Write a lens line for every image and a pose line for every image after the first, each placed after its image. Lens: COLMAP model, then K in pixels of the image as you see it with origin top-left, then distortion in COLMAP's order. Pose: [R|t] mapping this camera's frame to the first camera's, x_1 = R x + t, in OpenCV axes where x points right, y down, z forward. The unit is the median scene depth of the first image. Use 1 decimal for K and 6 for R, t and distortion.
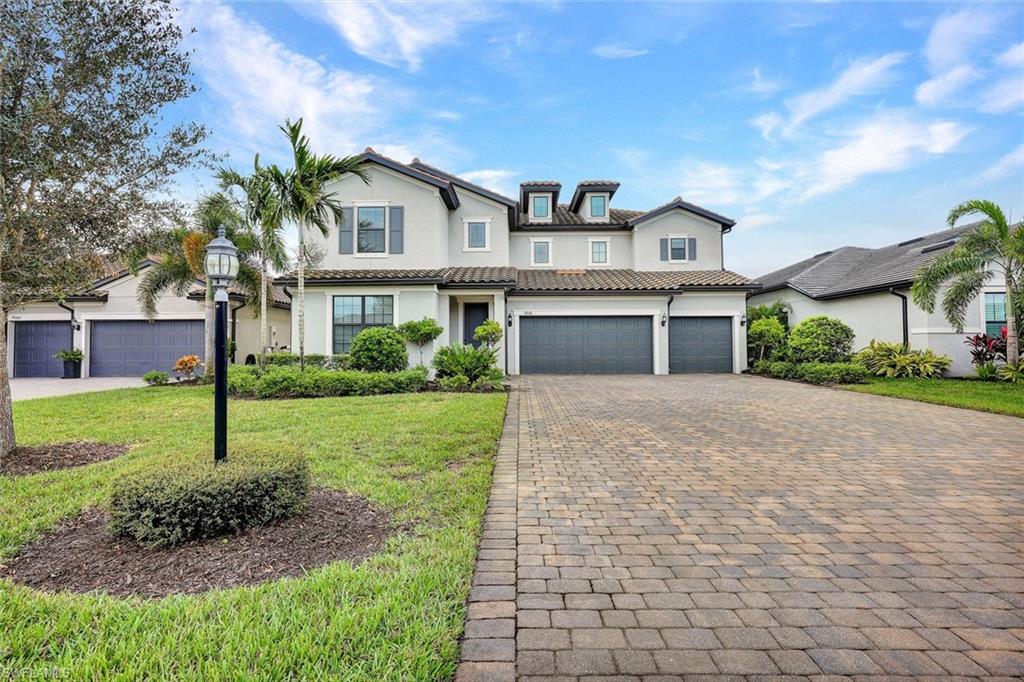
lens RADIAL K [[505.5, 0, 511.9], [0, 505.5, 334.4], [0, 0, 1]] dist [0.001566, 0.001111]
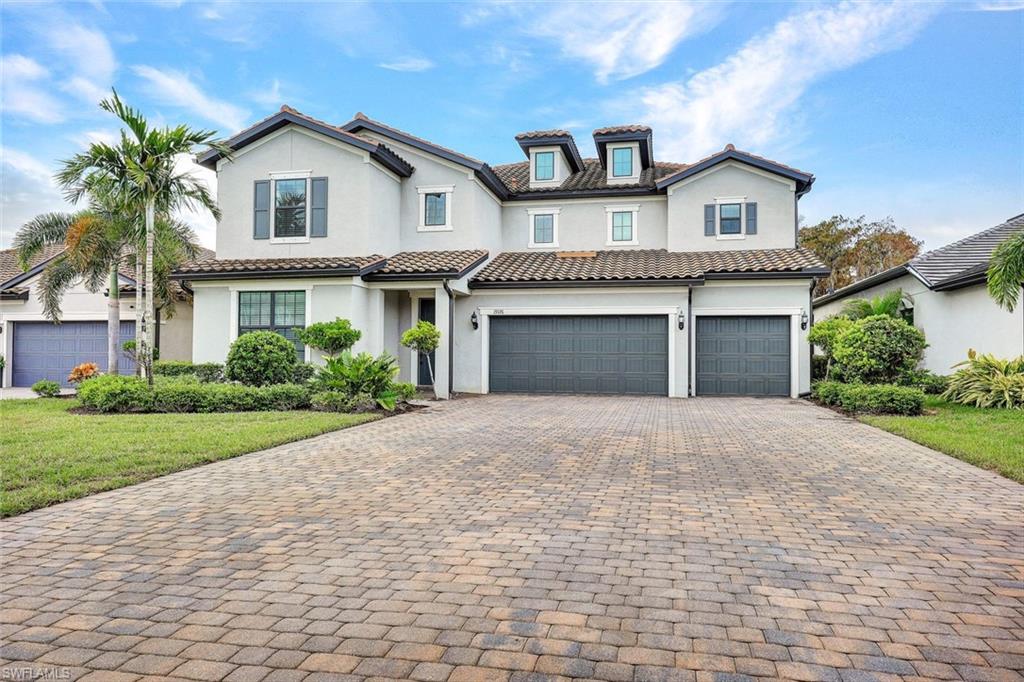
lens RADIAL K [[717.9, 0, 505.0], [0, 717.9, 340.6], [0, 0, 1]] dist [0.003839, 0.003492]
pose [[0.979495, 0.004776, -0.201410, 0.257474], [-0.004642, 0.999989, 0.001139, -0.000696], [0.201413, -0.000180, 0.979506, -0.038465]]
